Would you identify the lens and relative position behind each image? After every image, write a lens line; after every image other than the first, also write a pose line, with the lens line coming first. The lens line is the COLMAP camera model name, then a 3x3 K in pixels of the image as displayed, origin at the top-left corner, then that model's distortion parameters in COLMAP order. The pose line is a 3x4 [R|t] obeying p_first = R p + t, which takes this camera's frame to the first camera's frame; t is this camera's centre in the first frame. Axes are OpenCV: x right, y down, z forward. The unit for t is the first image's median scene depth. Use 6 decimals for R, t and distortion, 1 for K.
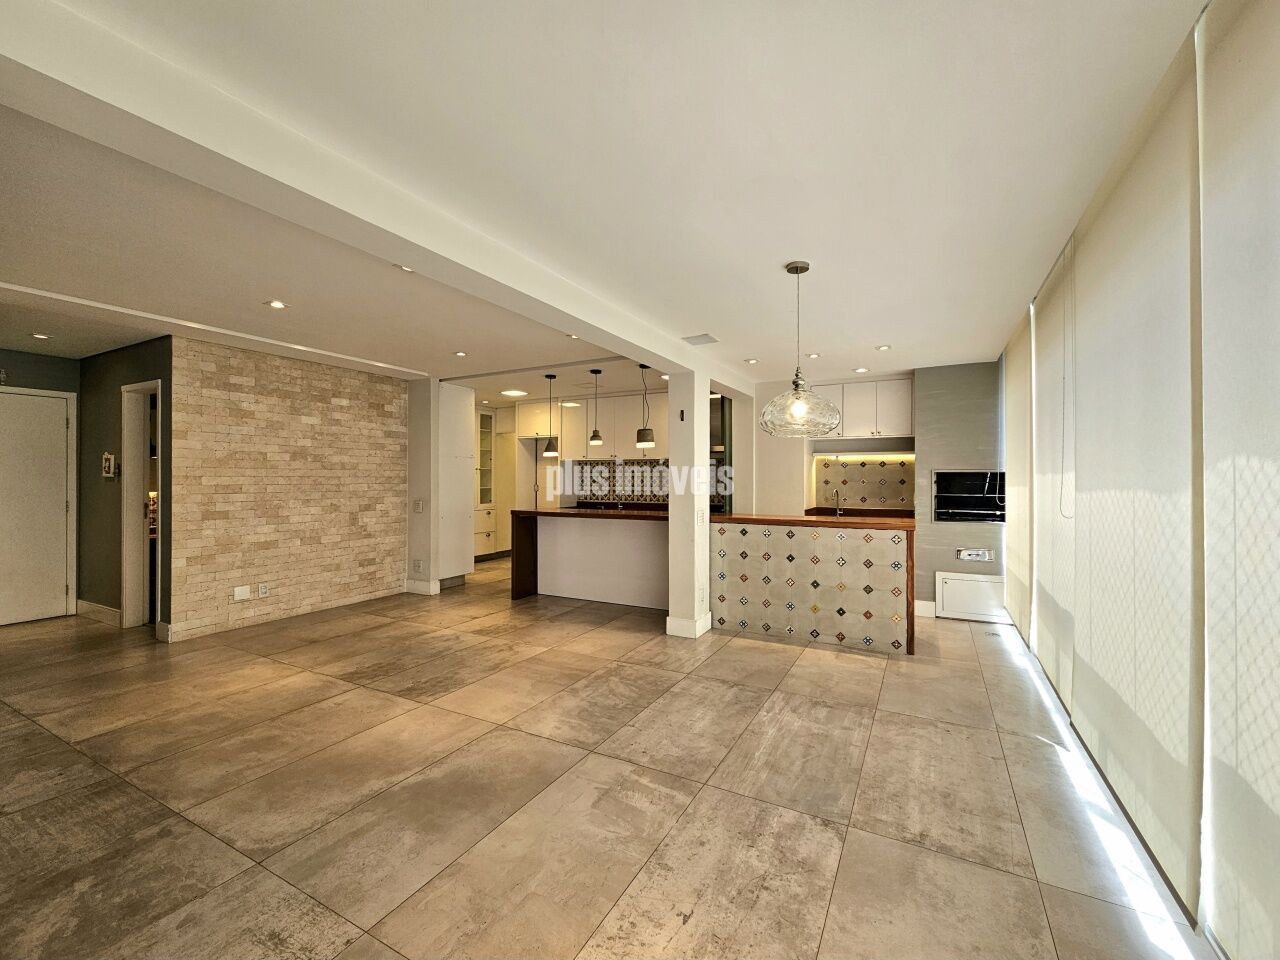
lens RADIAL K [[532.6, 0, 634.0], [0, 532.6, 482.2], [0, 0, 1]] dist [0.001682, -0.000271]
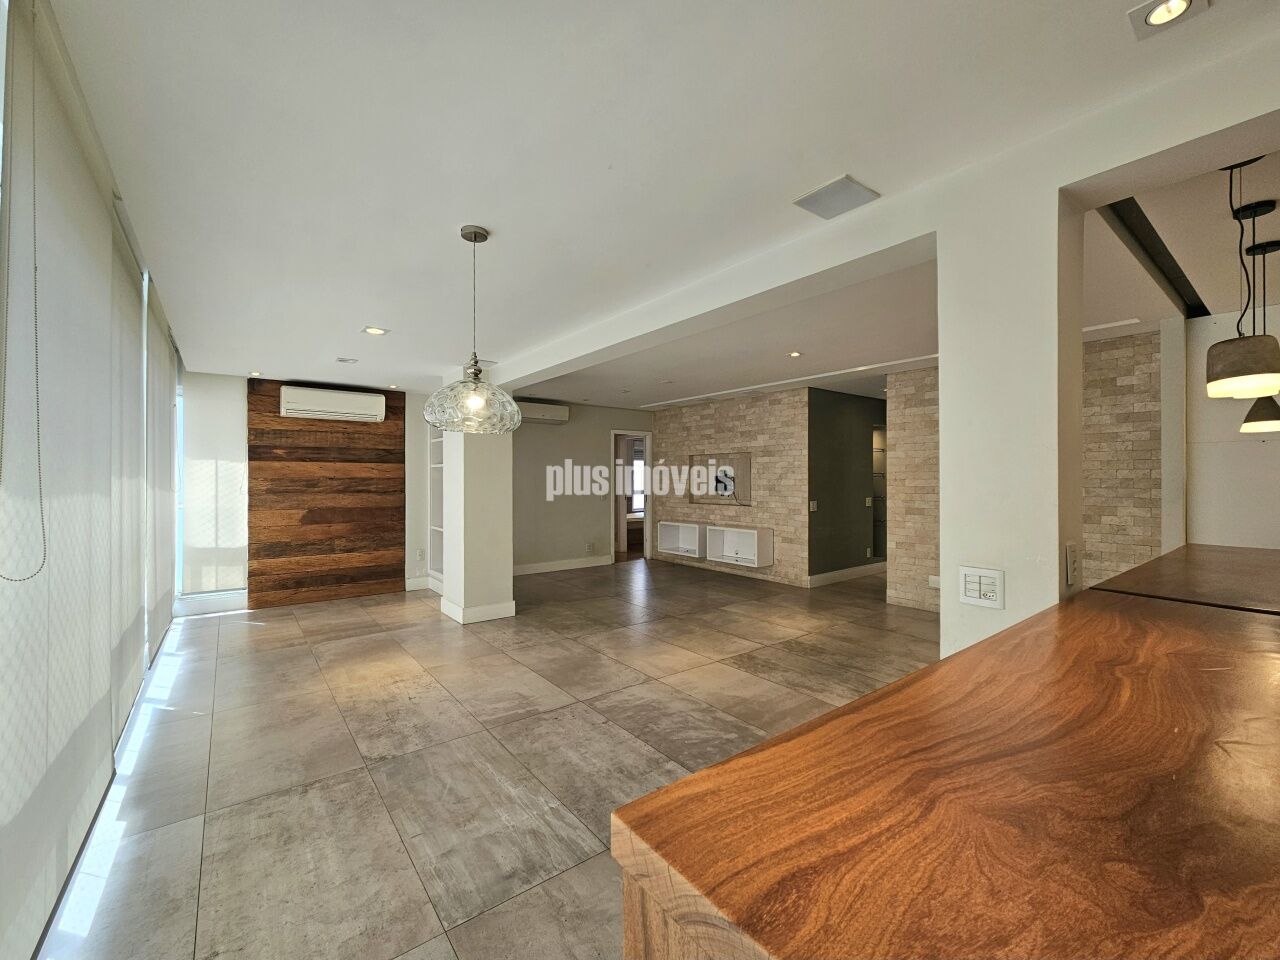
lens RADIAL K [[532.6, 0, 650.7], [0, 532.6, 479.1], [0, 0, 1]] dist [0.001682, -0.000271]
pose [[-0.384218, -0.000858, -0.923242, 0.591119], [-0.004827, 0.999988, 0.001080, -0.009849], [0.923230, 0.004871, -0.384218, 0.954128]]
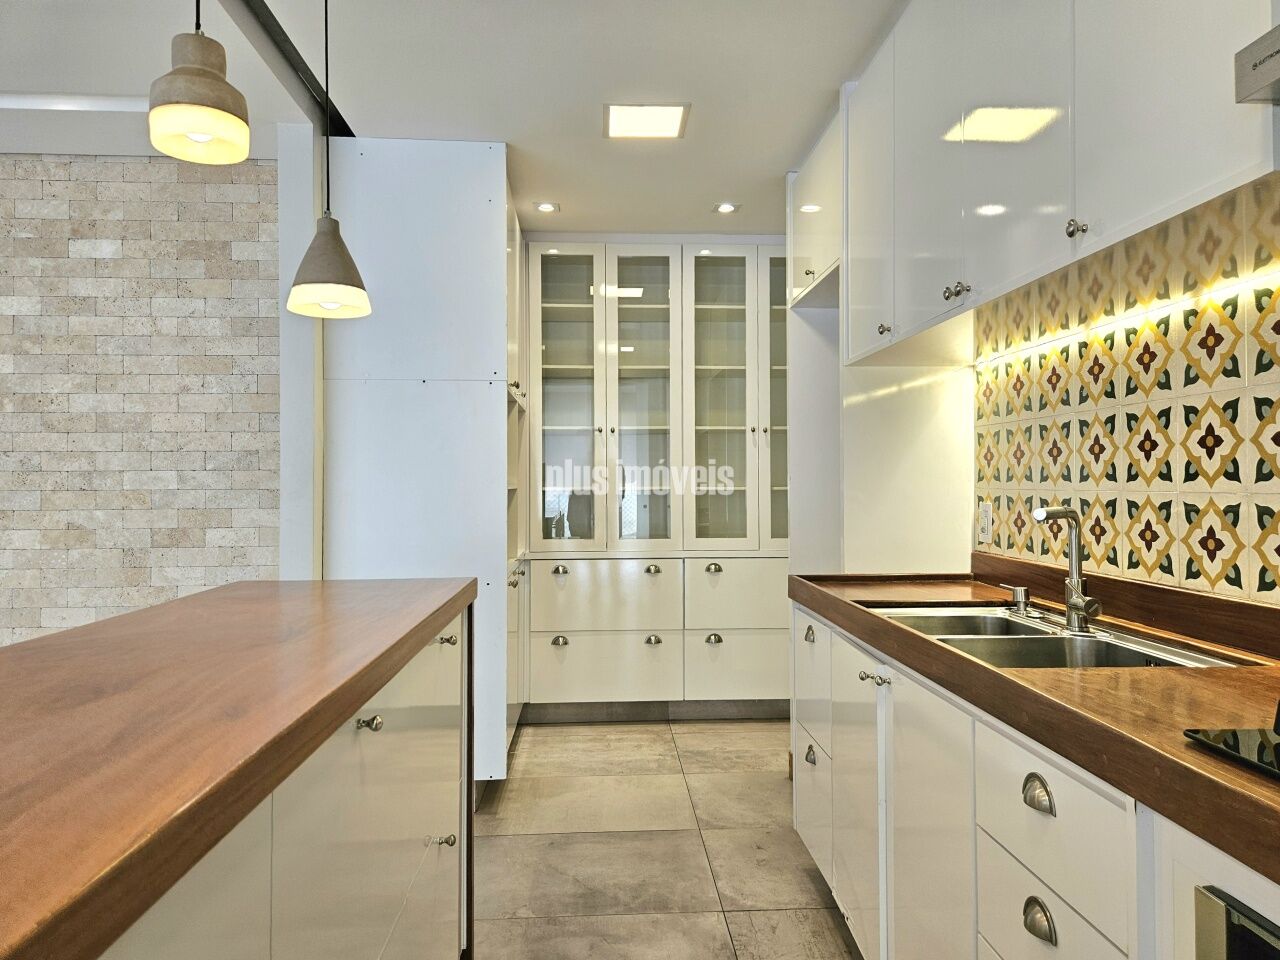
lens RADIAL K [[877.5, 0, 644.3], [0, 877.5, 474.6], [0, 0, 1]] dist [0.048070, -0.021267]
pose [[0.539981, -0.010594, -0.841610, 0.221441], [-0.000456, 0.999917, -0.012879, 0.017383], [0.841677, 0.007338, 0.539931, 1.250662]]
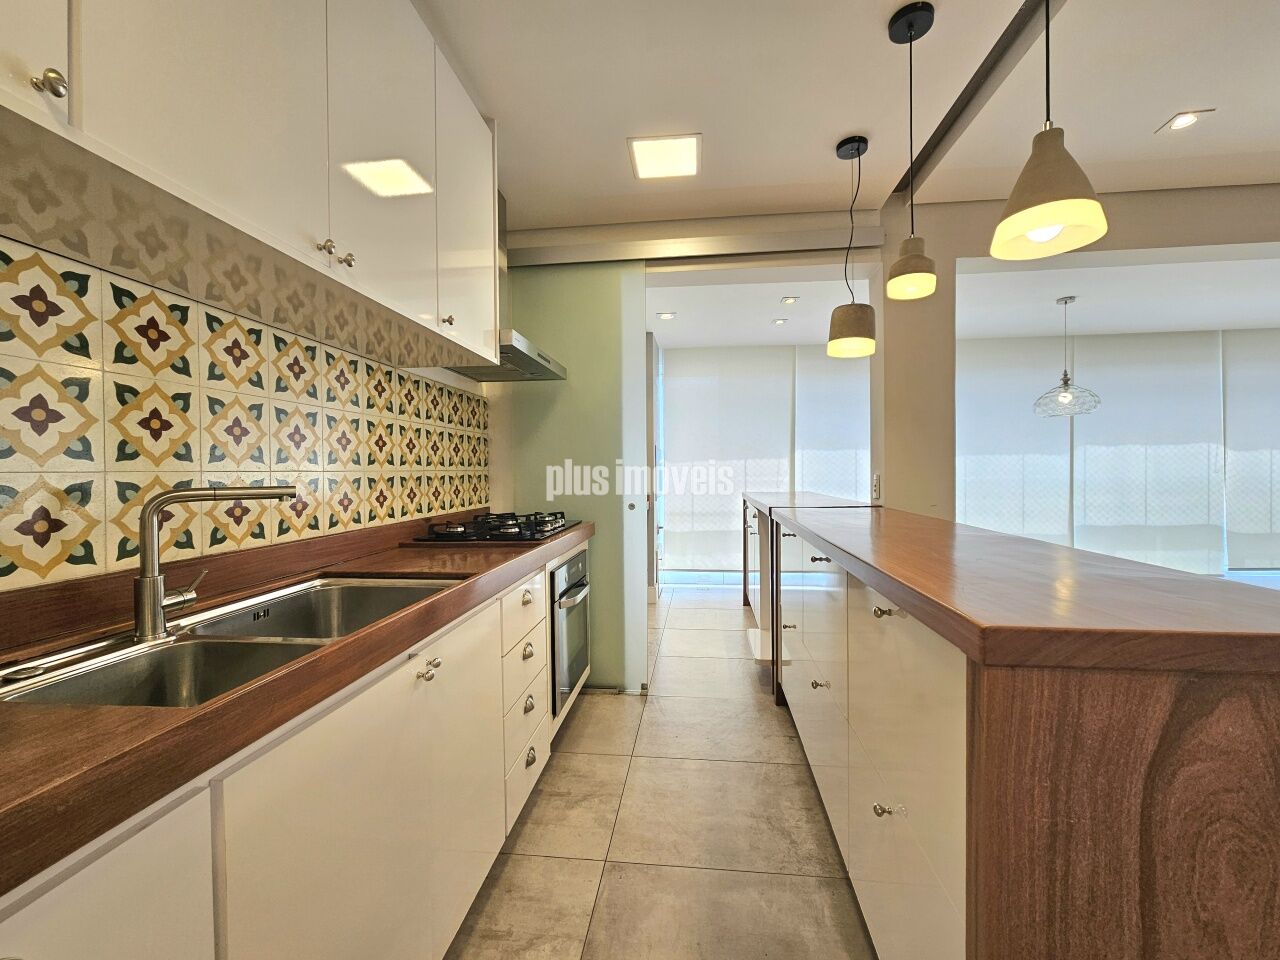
lens RADIAL K [[532.6, 0, 650.3], [0, 532.6, 475.8], [0, 0, 1]] dist [0.001682, -0.000271]
pose [[-0.402659, -0.004820, 0.915337, -0.348068], [0.016301, 0.999790, 0.012435, 0.022726], [-0.915205, 0.019928, -0.402496, 1.585218]]
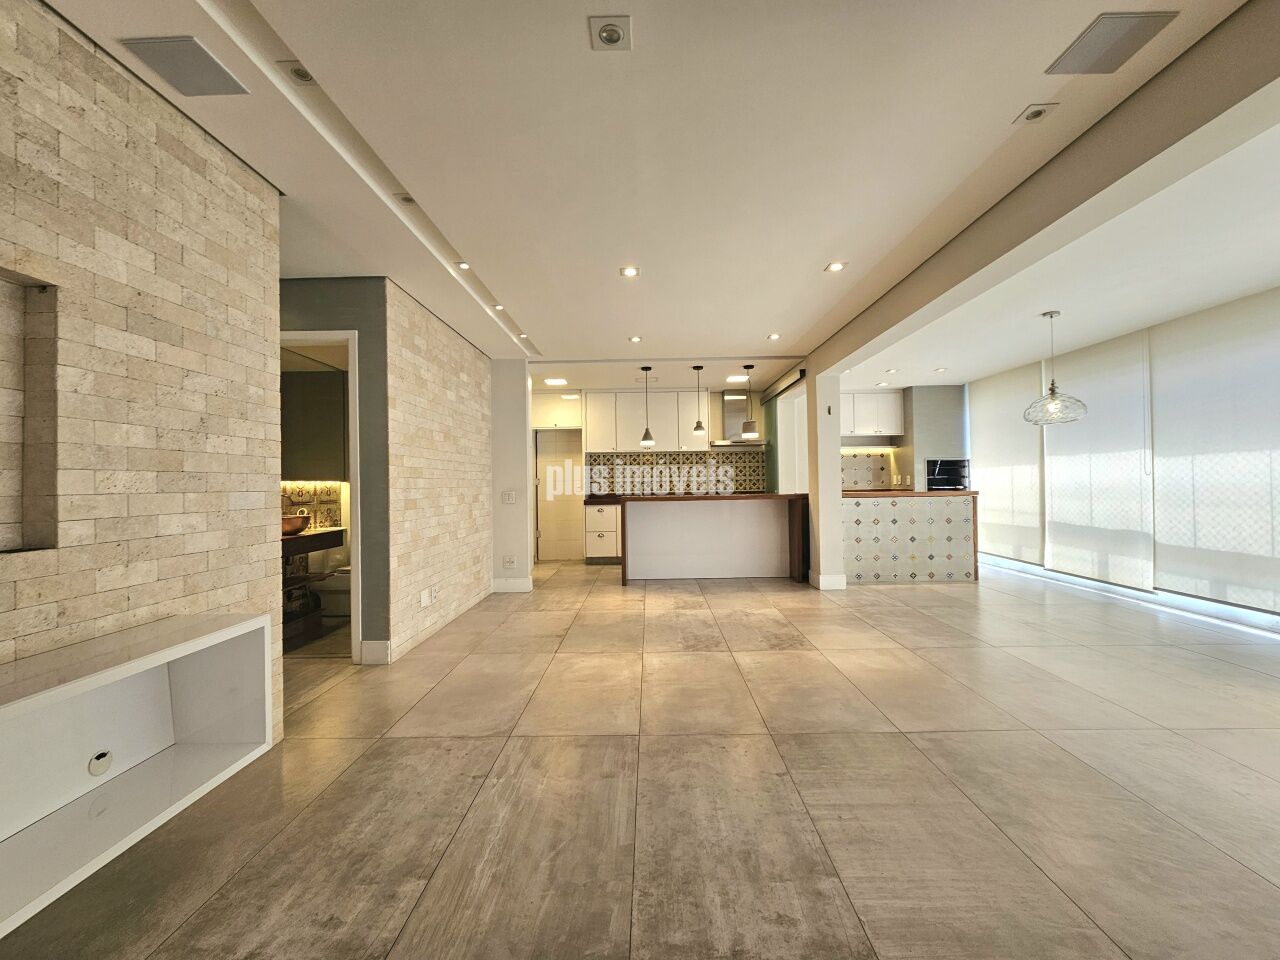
lens RADIAL K [[532.6, 0, 633.4], [0, 532.6, 480.3], [0, 0, 1]] dist [0.001682, -0.000271]
pose [[0.884492, -0.010452, 0.466438, -0.905283], [0.017767, 0.999778, -0.011289, 0.042983], [-0.466216, 0.018272, 0.884482, 0.121983]]
